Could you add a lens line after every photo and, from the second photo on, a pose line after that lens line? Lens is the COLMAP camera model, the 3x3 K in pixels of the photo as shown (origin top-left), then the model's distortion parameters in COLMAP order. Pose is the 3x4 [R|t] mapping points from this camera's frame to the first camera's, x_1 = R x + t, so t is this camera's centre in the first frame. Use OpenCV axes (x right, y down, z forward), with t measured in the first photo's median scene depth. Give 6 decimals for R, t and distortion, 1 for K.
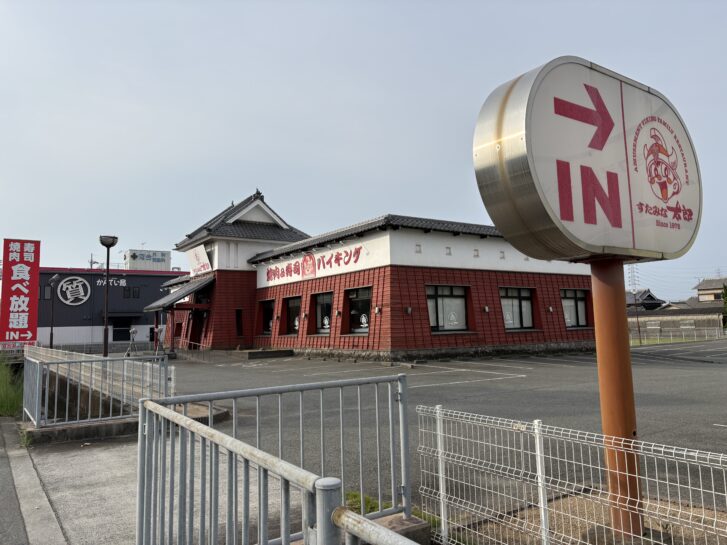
lens RADIAL K [[549.6, 0, 363.5], [0, 549.6, 272.5], [0, 0, 1]] dist [0.028719, 0.000191]
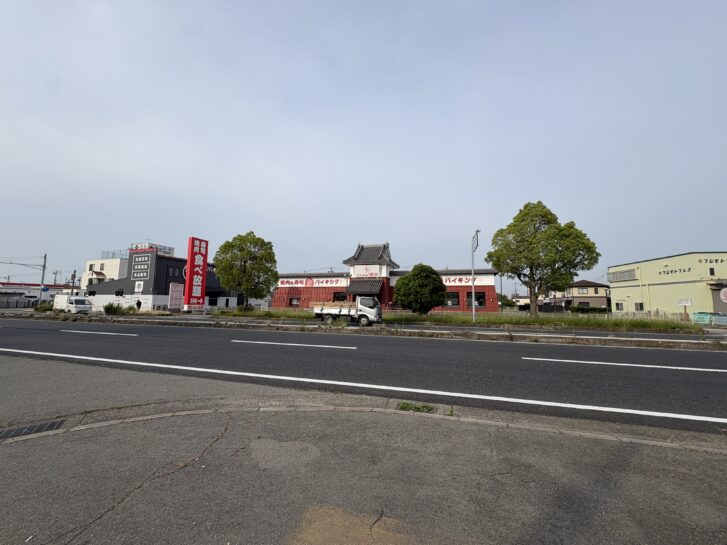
lens RADIAL K [[288.1, 0, 364.4], [0, 288.1, 275.2], [0, 0, 1]] dist [0.000041, 0.000203]
pose [[0.782184, 0.094264, 0.615875, -0.758039], [-0.093505, 0.995054, -0.033546, 0.025815], [-0.615991, -0.031348, 0.787129, 0.089807]]
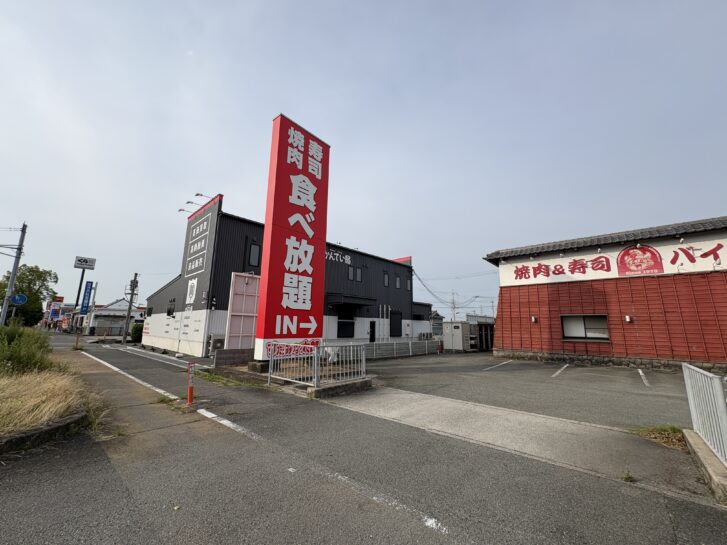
lens RADIAL K [[288.1, 0, 364.4], [0, 288.1, 275.2], [0, 0, 1]] dist [0.000041, 0.000203]
pose [[0.966938, 0.084024, 0.240771, -0.629720], [-0.064329, 0.993994, -0.088536, 0.090814], [-0.246764, 0.070120, 0.966535, 0.764213]]
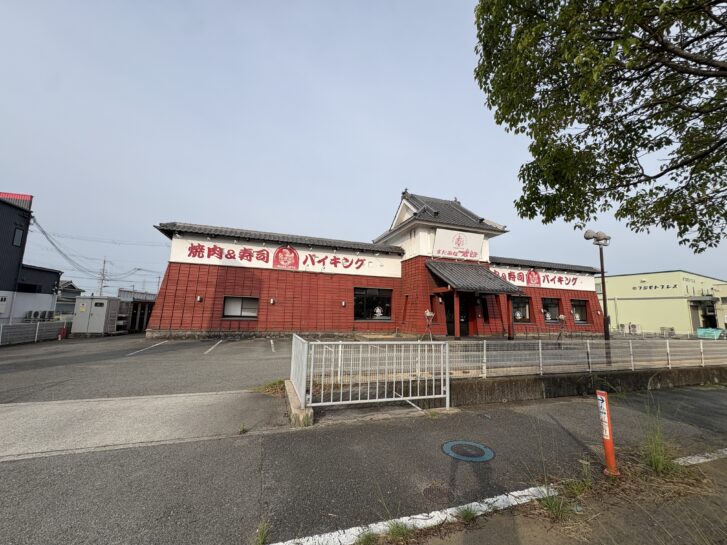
lens RADIAL K [[288.1, 0, 364.4], [0, 288.1, 275.2], [0, 0, 1]] dist [0.000041, 0.000203]
pose [[0.272028, 0.158664, 0.949119, -0.625071], [-0.129299, 0.983396, -0.127335, 0.090533], [-0.953563, -0.088082, 0.288026, 0.764816]]
